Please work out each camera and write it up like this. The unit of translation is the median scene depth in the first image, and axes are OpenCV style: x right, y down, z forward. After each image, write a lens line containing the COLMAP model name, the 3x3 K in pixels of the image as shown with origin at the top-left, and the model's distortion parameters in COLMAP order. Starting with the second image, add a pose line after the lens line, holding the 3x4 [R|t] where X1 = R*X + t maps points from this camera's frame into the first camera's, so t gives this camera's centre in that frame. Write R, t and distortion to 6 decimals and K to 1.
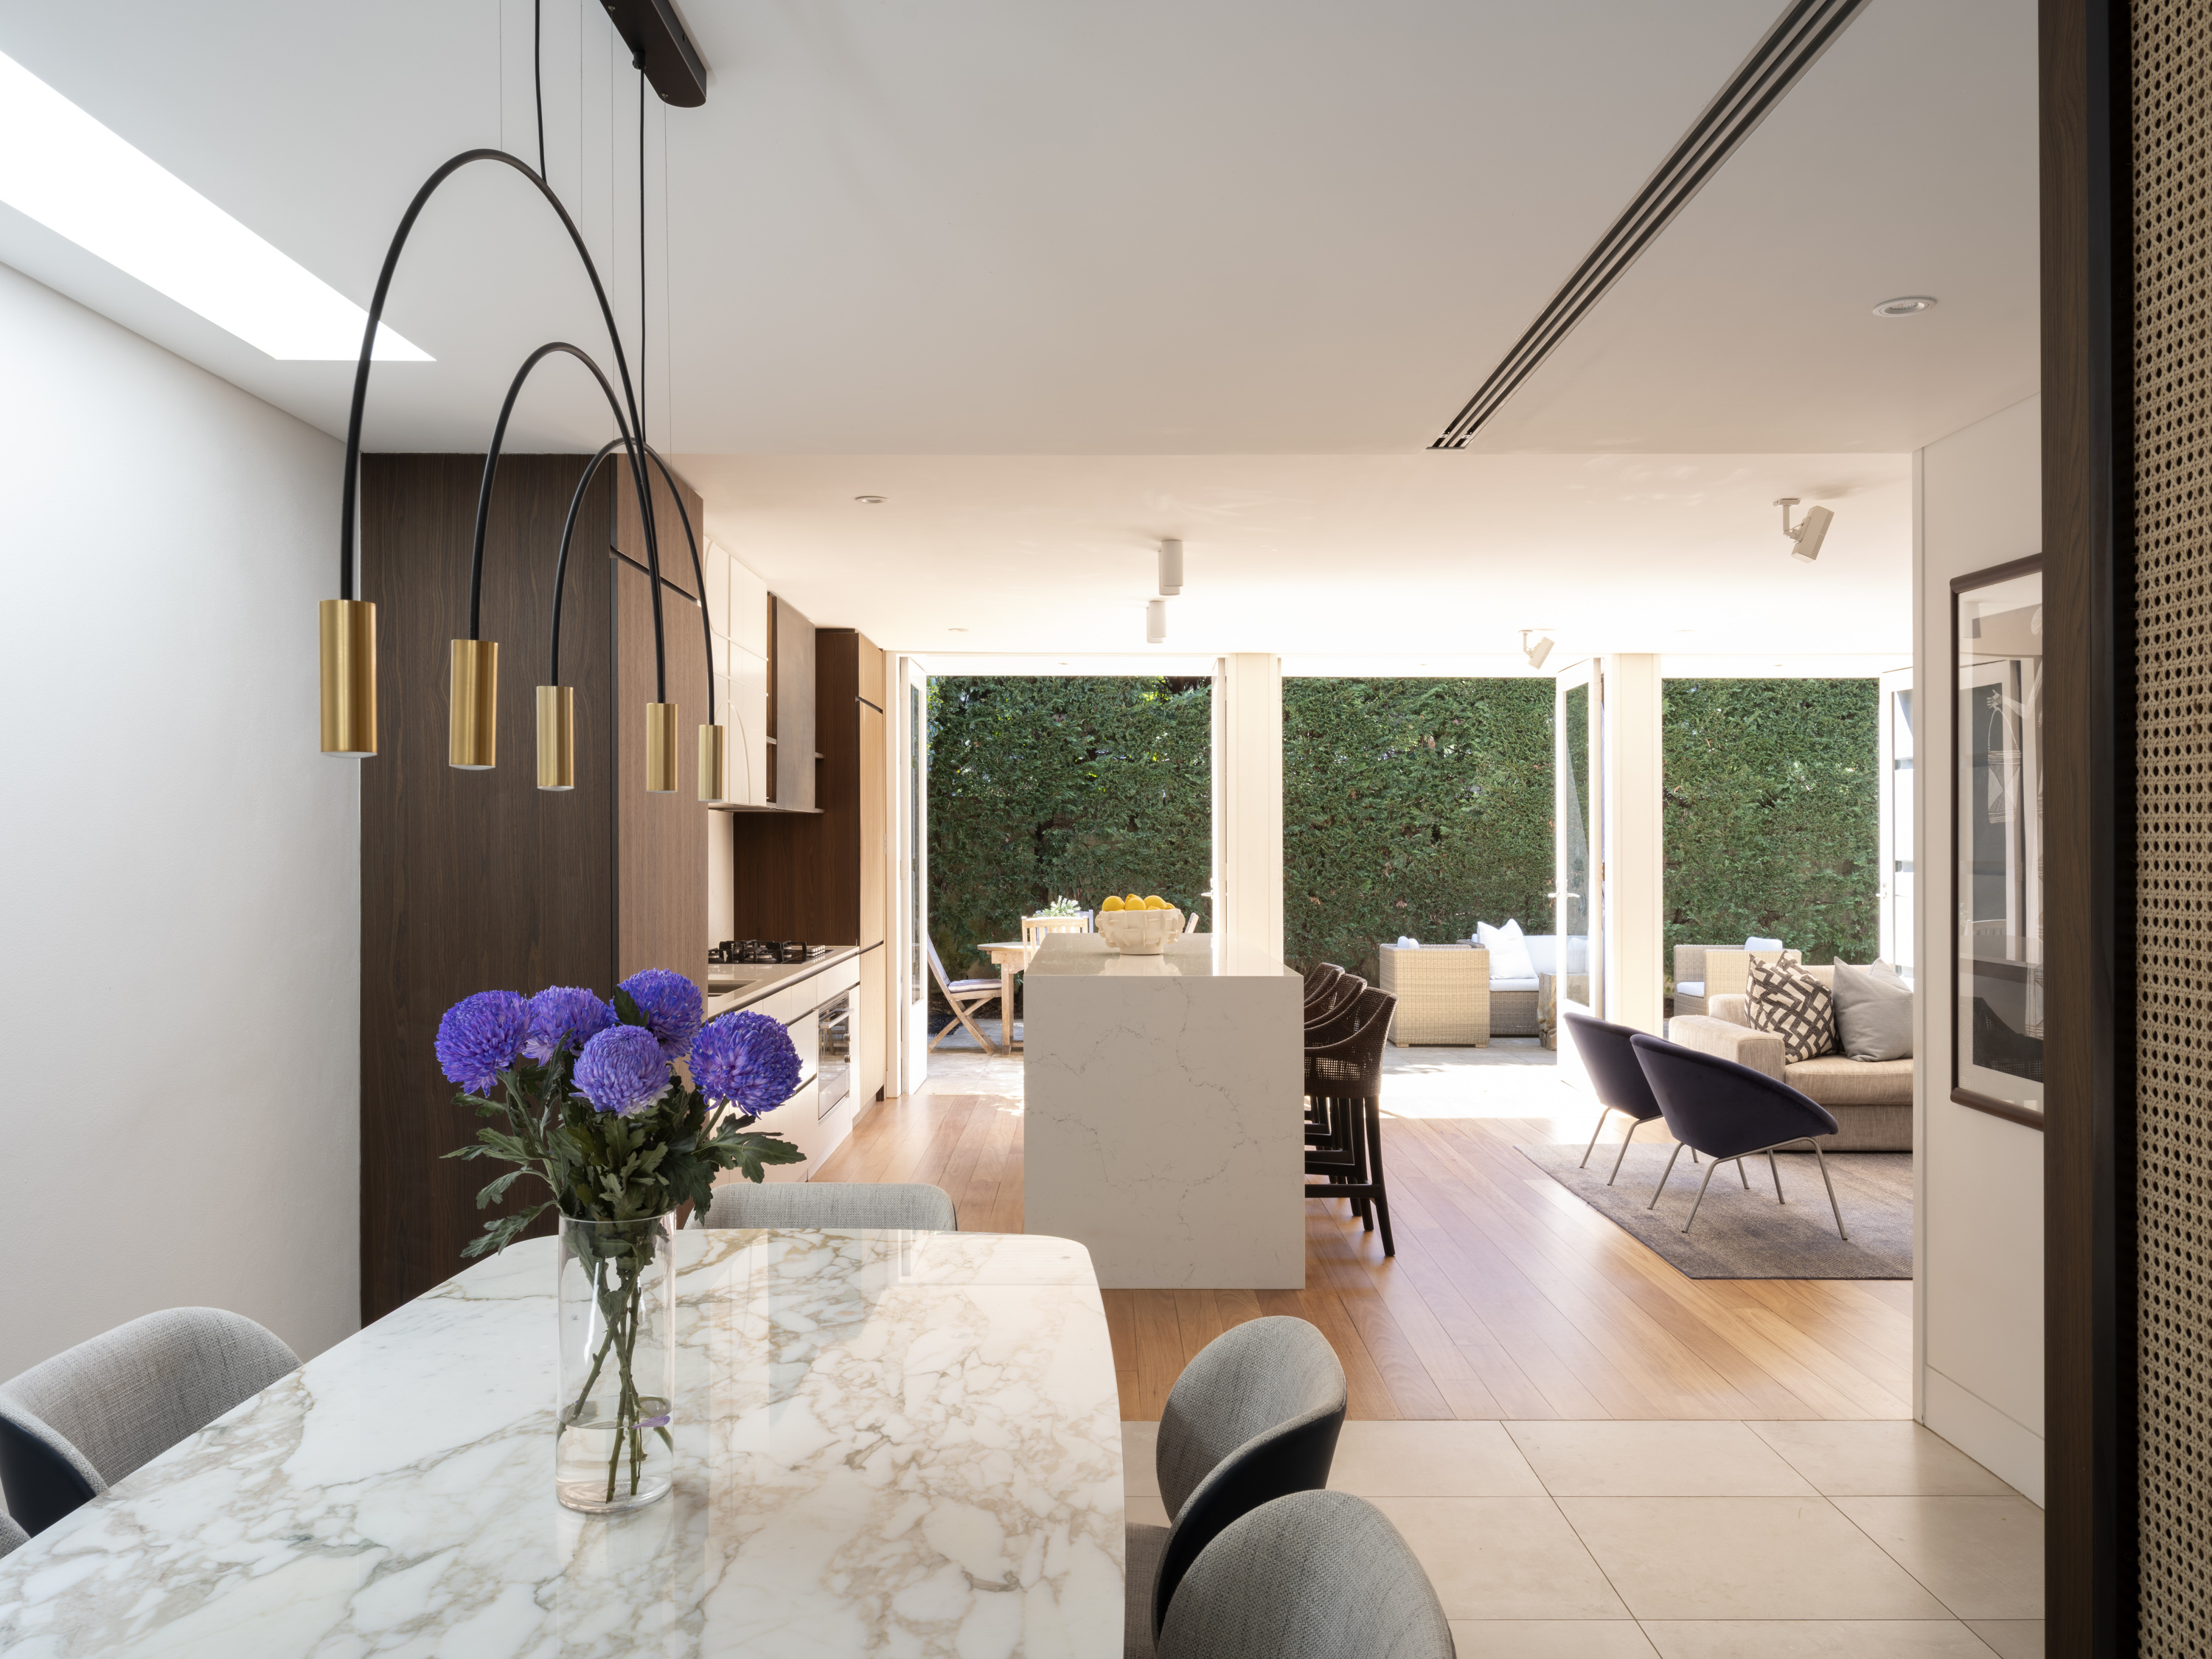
lens RADIAL K [[1669.3, 0, 1106.0], [0, 1669.3, 829.5], [0, 0, 1]] dist [0.002900, 0.002341]
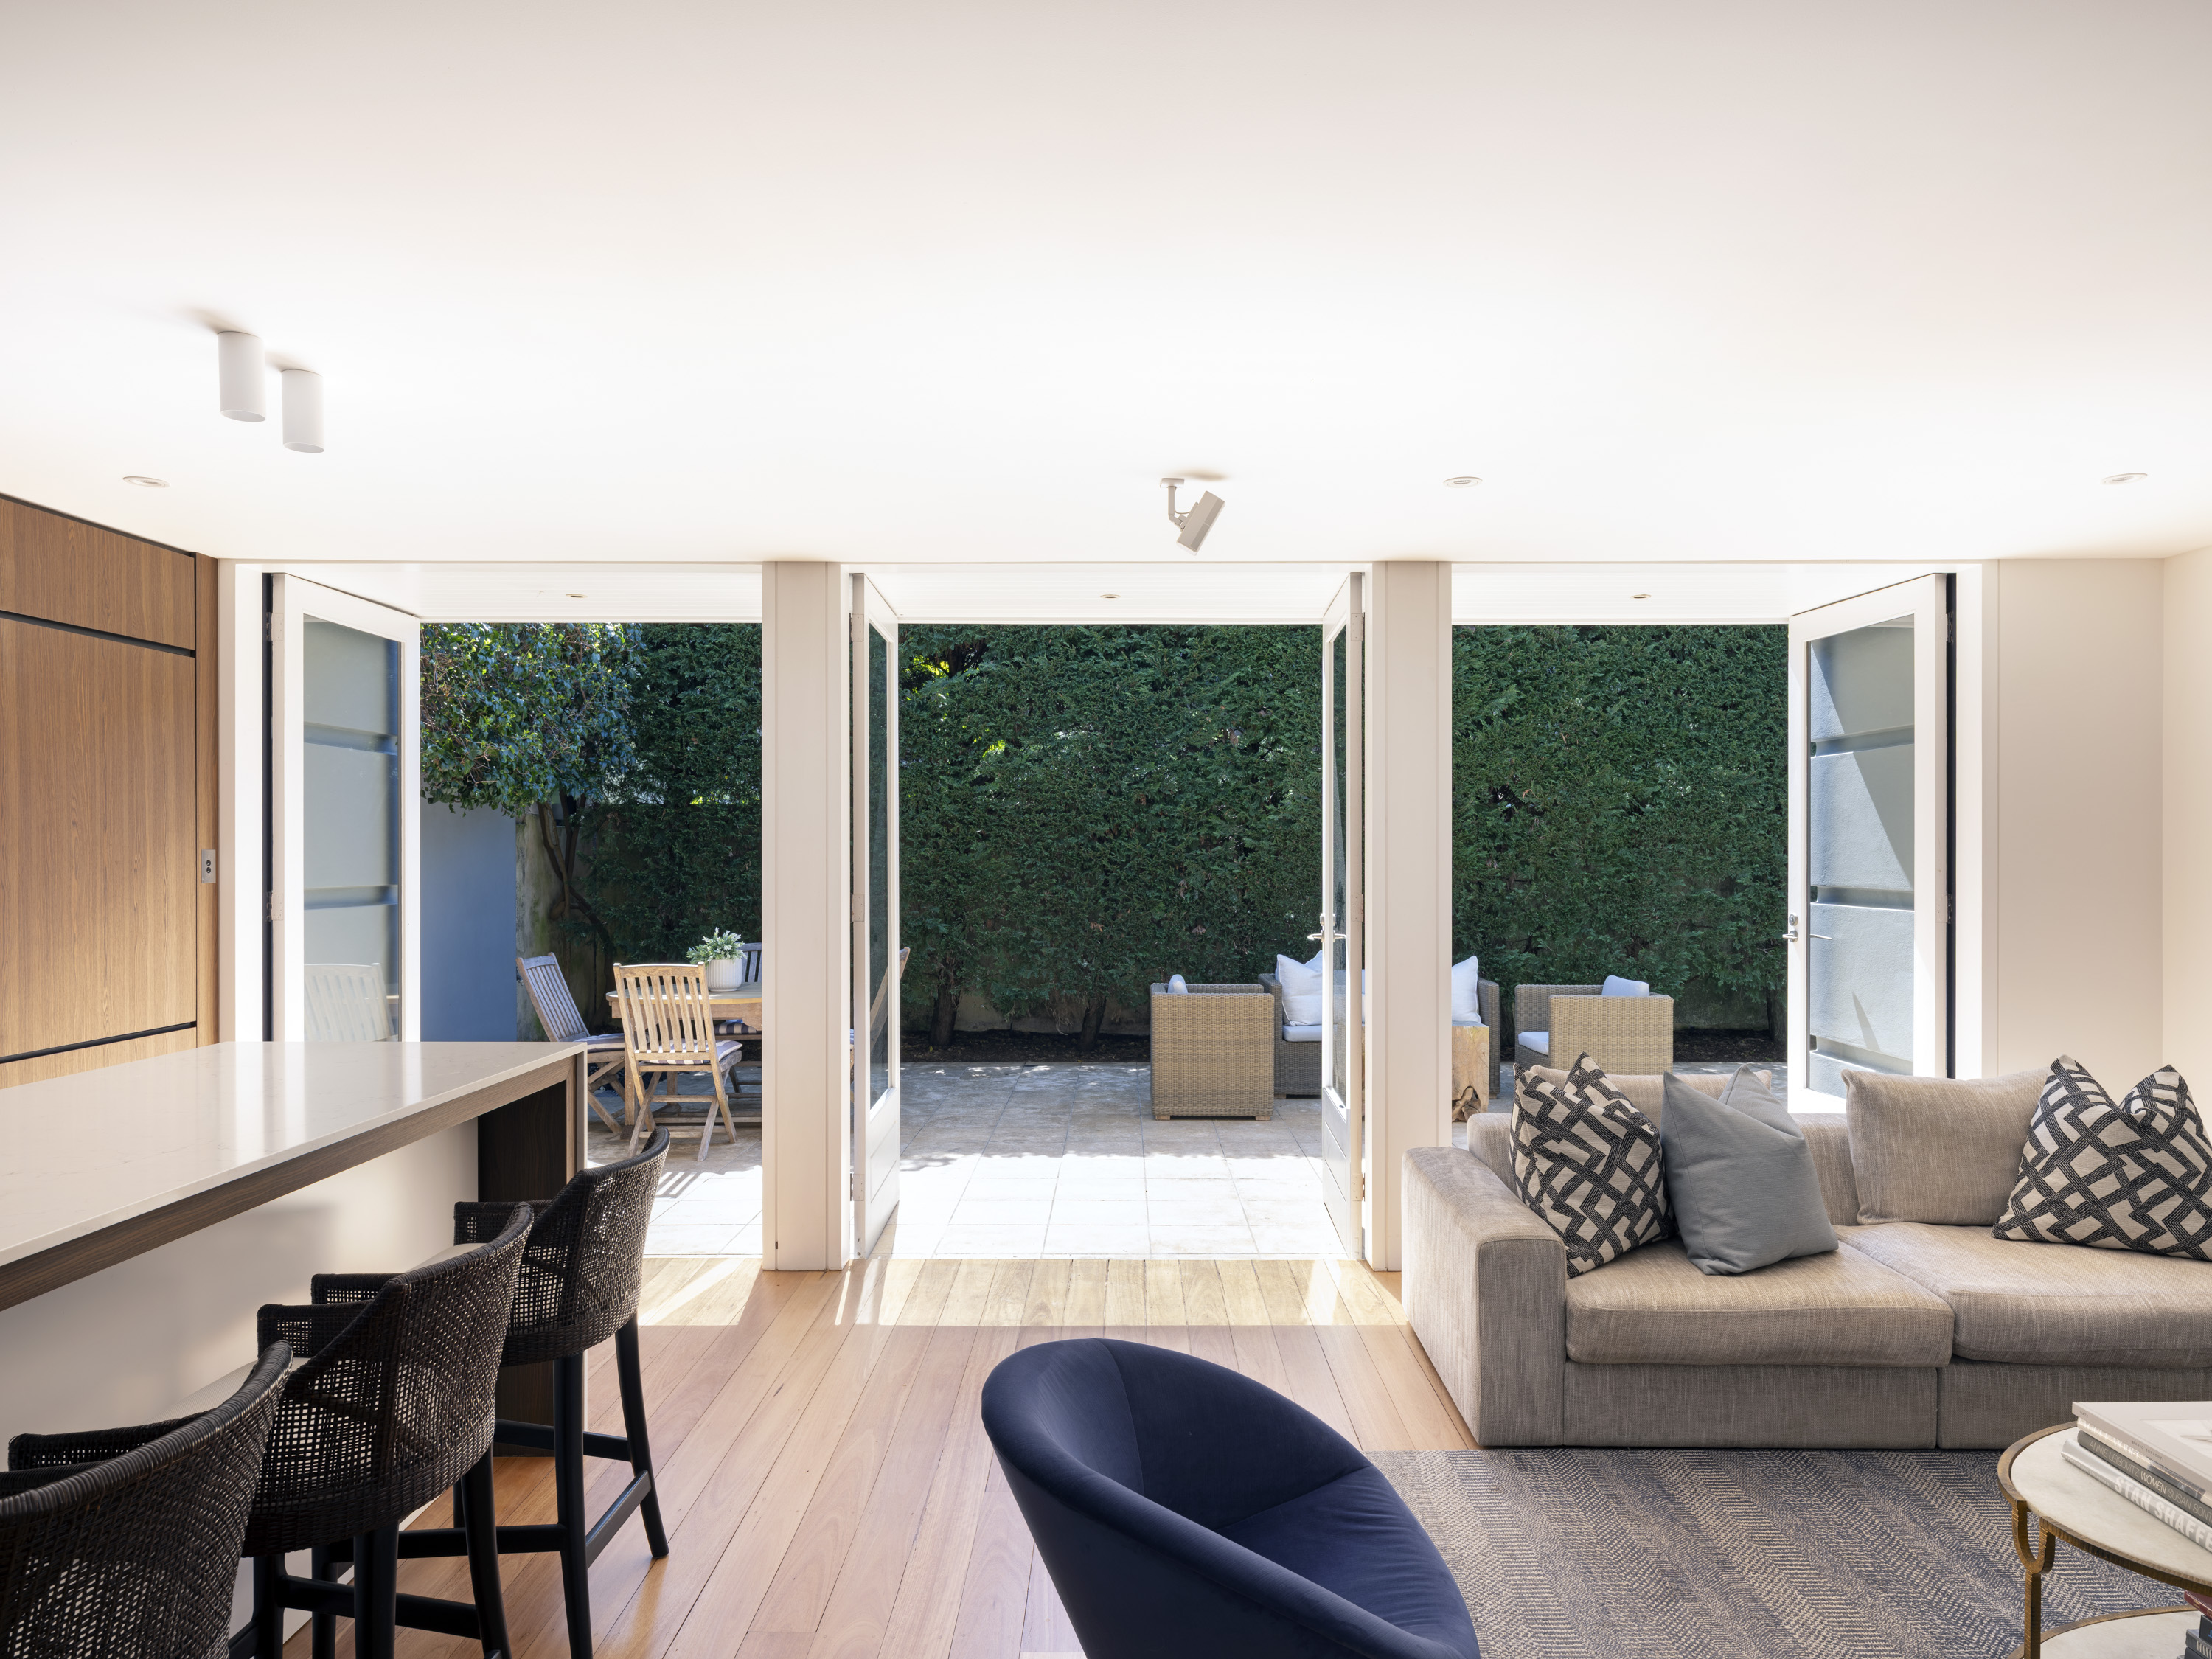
lens RADIAL K [[1401.0, 0, 1115.6], [0, 1401.0, 864.5], [0, 0, 1]] dist [-0.006837, 0.024795]
pose [[0.999966, -0.001033, -0.008238, 0.147055], [0.001172, 0.999857, 0.016868, -0.000478], [0.008220, -0.016877, 0.999824, 0.305591]]
